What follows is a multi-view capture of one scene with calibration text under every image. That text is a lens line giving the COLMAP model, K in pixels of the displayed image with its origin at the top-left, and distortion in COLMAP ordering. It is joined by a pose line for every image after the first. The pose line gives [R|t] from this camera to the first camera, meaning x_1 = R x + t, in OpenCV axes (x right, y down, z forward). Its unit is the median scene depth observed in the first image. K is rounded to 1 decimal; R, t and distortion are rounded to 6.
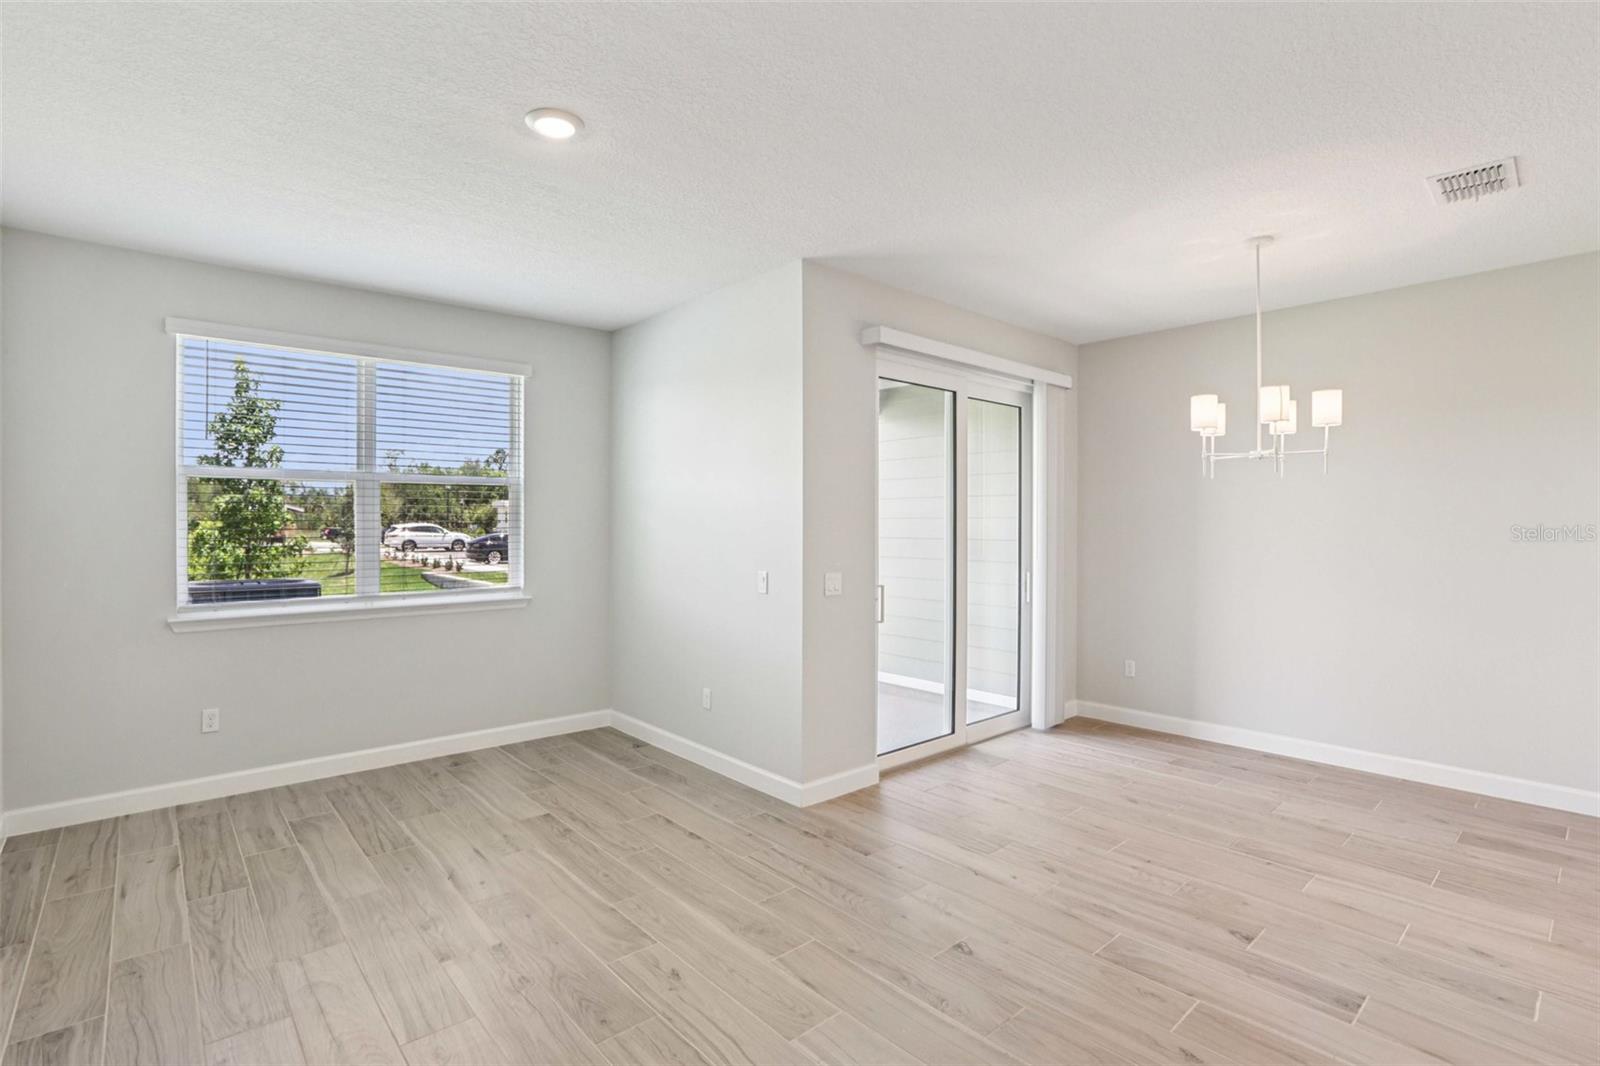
lens RADIAL K [[764.9, 0, 805.6], [0, 764.9, 526.2], [0, 0, 1]] dist [-0.036920, 0.017060]
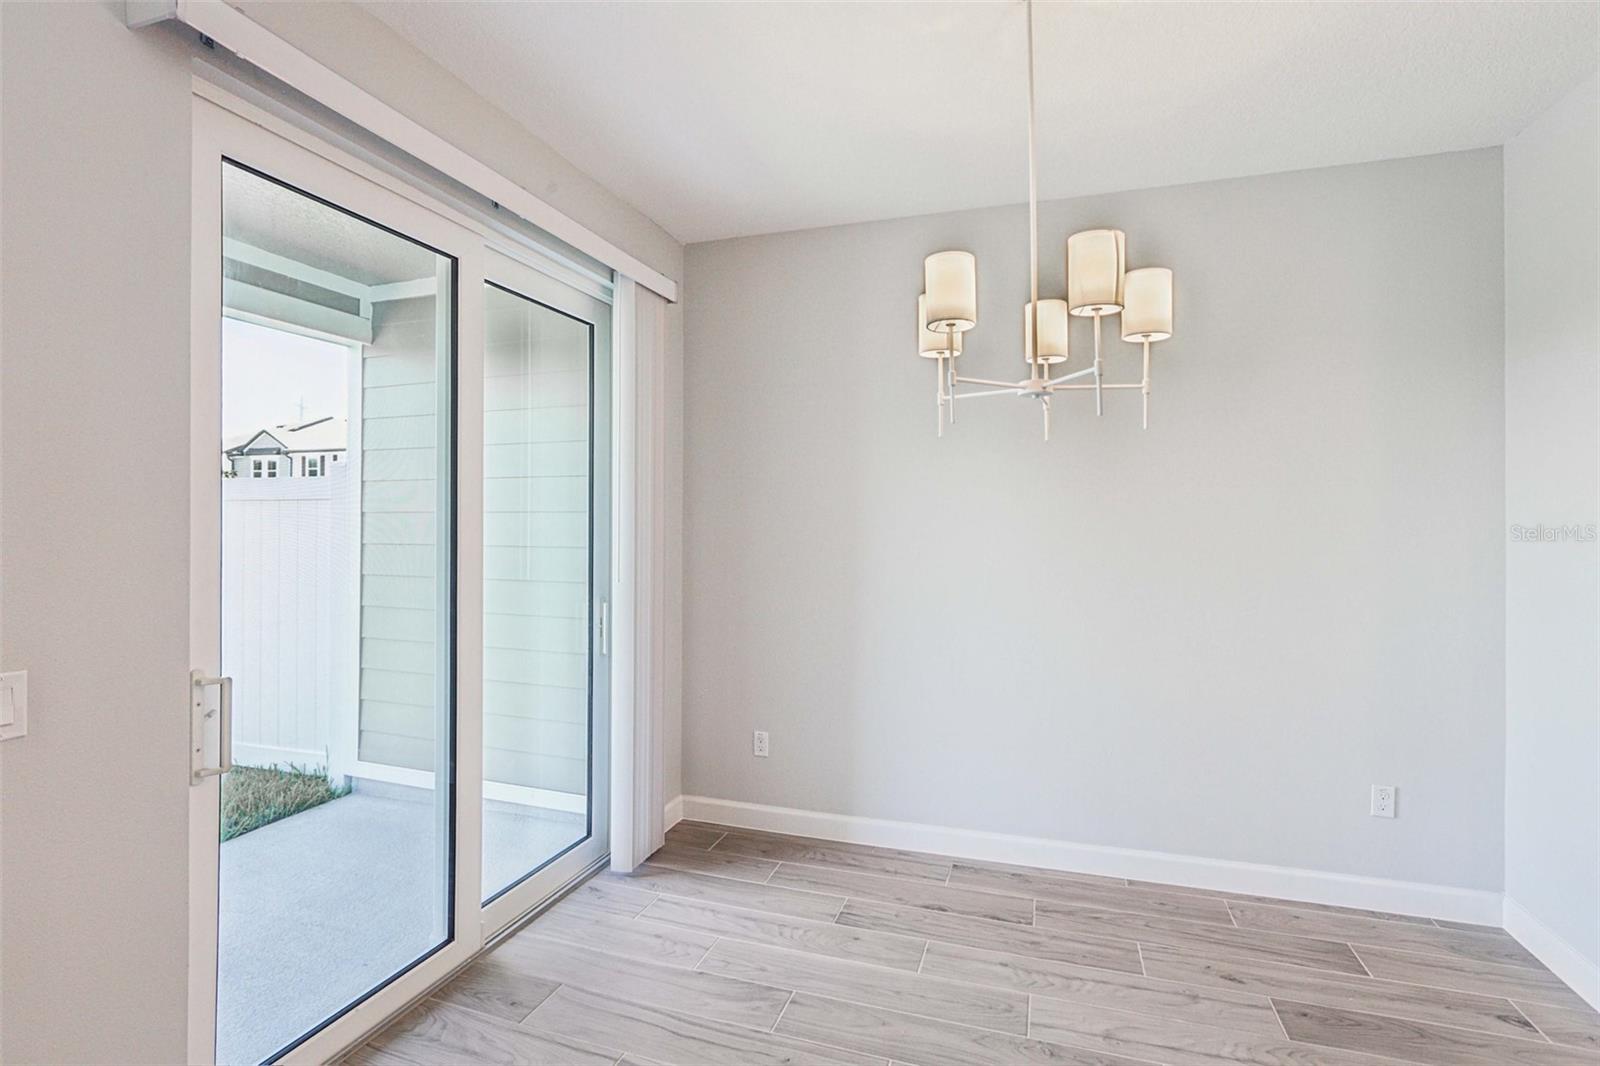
lens RADIAL K [[769.5, 0, 799.4], [0, 769.5, 517.7], [0, 0, 1]] dist [-0.047745, 0.025151]
pose [[0.874110, 0.004244, 0.485709, 0.171838], [-0.000029, 0.999962, -0.008684, -0.000961], [-0.485728, 0.007577, 0.874077, 0.514946]]
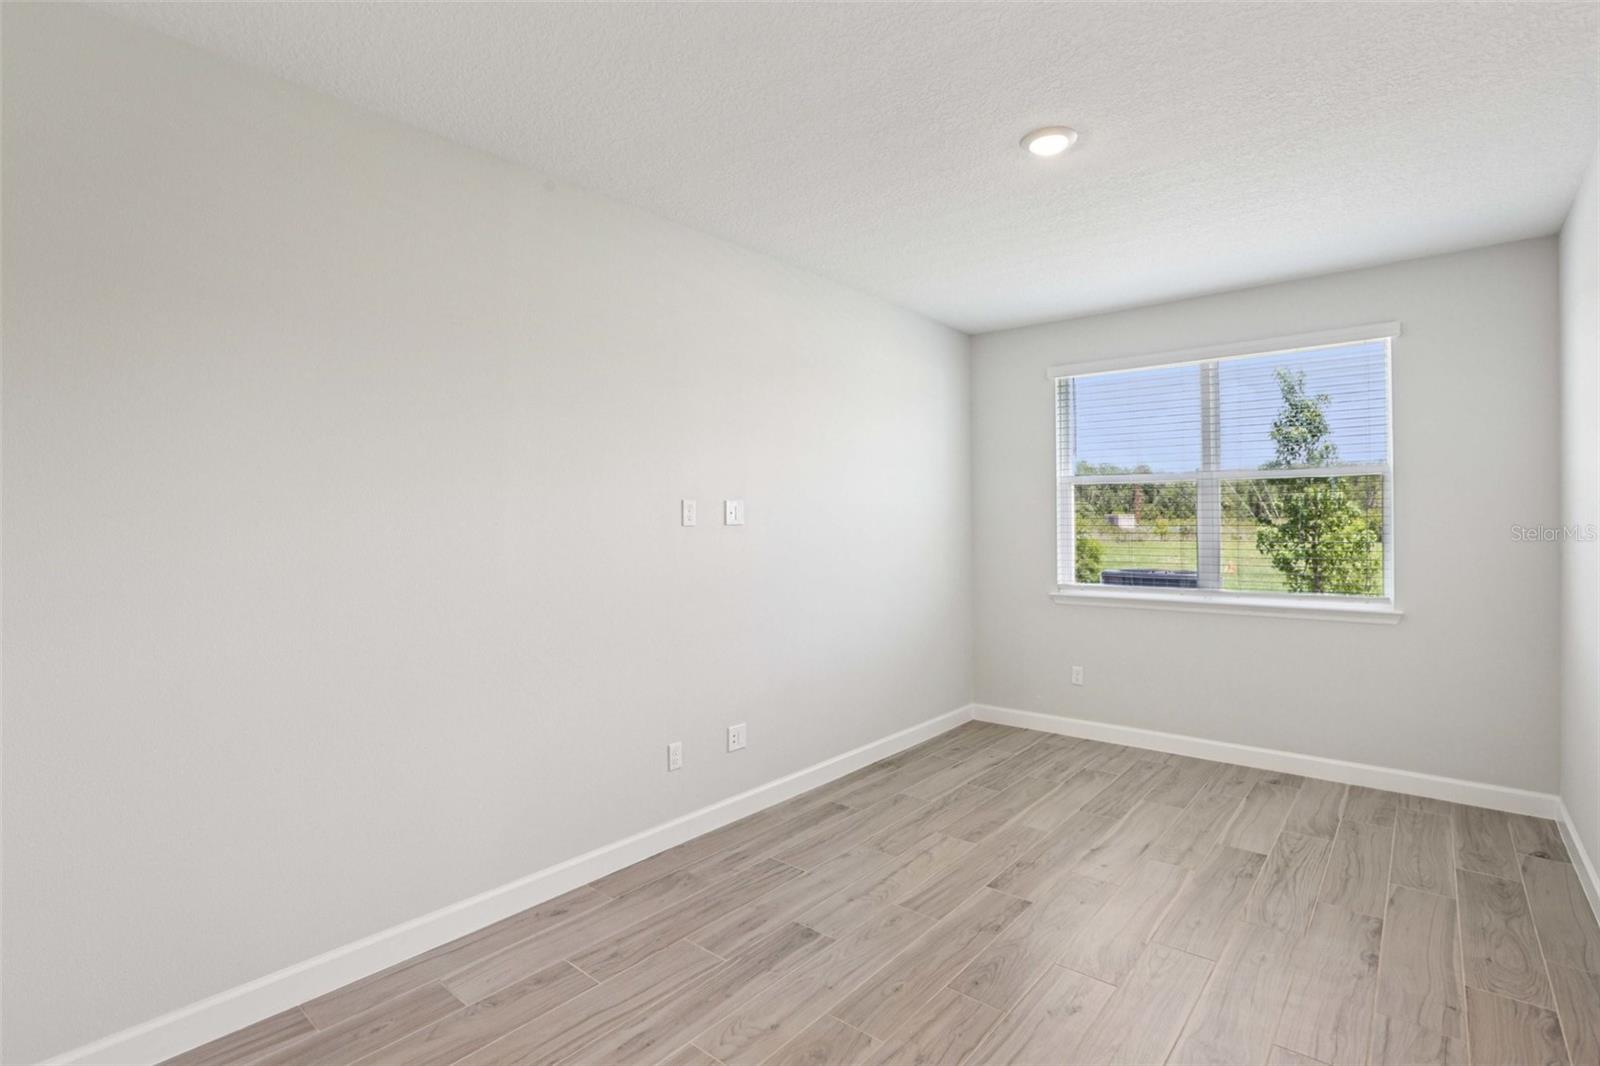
lens RADIAL K [[776.9, 0, 781.9], [0, 776.9, 513.2], [0, 0, 1]] dist [-0.037494, 0.014632]
pose [[0.134538, -0.012482, -0.990830, 0.392723], [0.000412, 0.999921, -0.012540, -0.000931], [0.990908, 0.001279, 0.134533, 0.289852]]
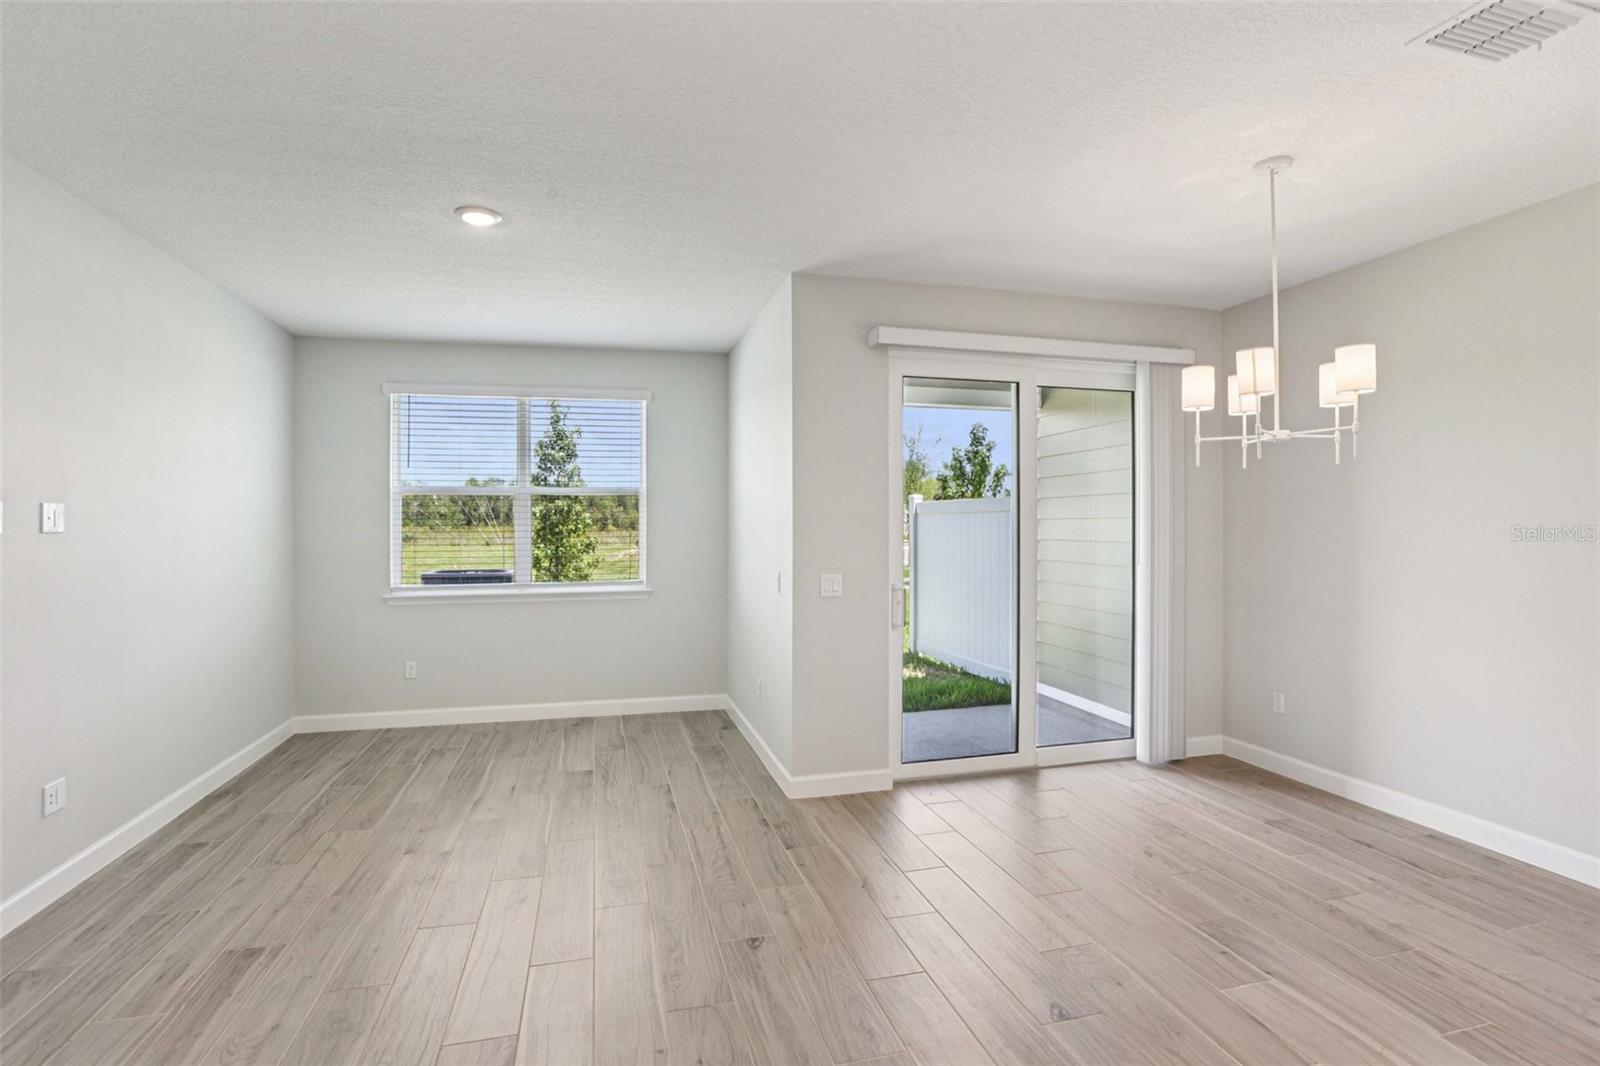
lens RADIAL K [[769.5, 0, 799.4], [0, 769.5, 517.7], [0, 0, 1]] dist [-0.047745, 0.025151]
pose [[0.892181, -0.009241, -0.451583, 0.428906], [0.003518, 0.999903, -0.013510, -0.000780], [0.451664, 0.010465, 0.892127, 0.062565]]
